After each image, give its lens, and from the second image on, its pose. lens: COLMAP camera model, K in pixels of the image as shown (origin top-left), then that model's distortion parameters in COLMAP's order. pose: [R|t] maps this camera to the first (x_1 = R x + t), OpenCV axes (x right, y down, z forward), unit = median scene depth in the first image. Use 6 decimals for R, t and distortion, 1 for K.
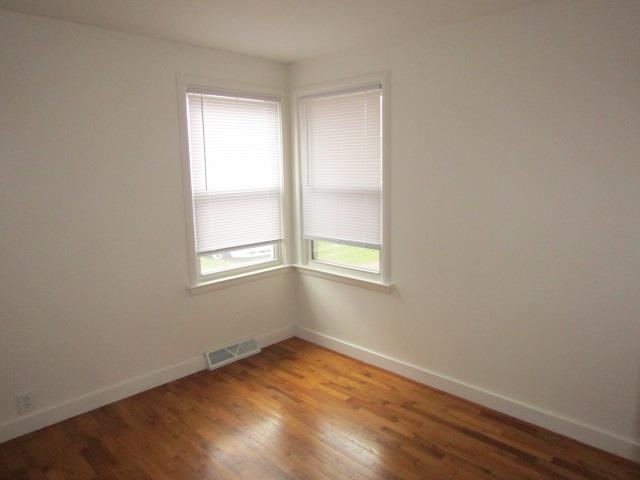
lens RADIAL K [[453.7, 0, 320.0], [0, 453.7, 240.0], [0, 0, 1]] dist [-0.005249, -0.002929]
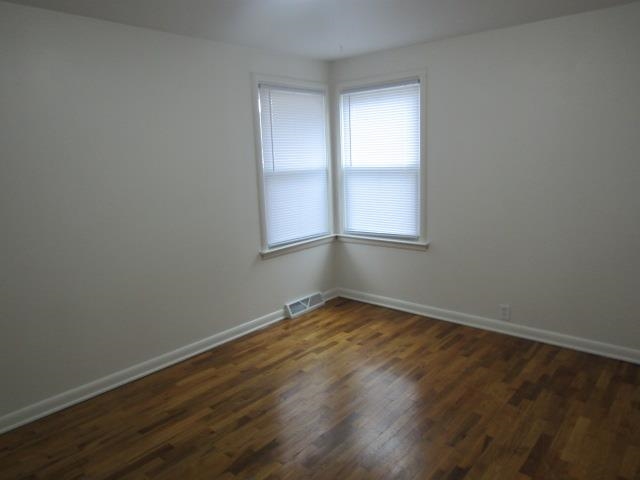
lens RADIAL K [[453.7, 0, 320.0], [0, 453.7, 240.0], [0, 0, 1]] dist [-0.005249, -0.002929]
pose [[0.995523, -0.044996, 0.083125, -0.237949], [0.042804, 0.998692, 0.027960, 0.042105], [-0.084274, -0.024277, 0.996147, -0.197881]]
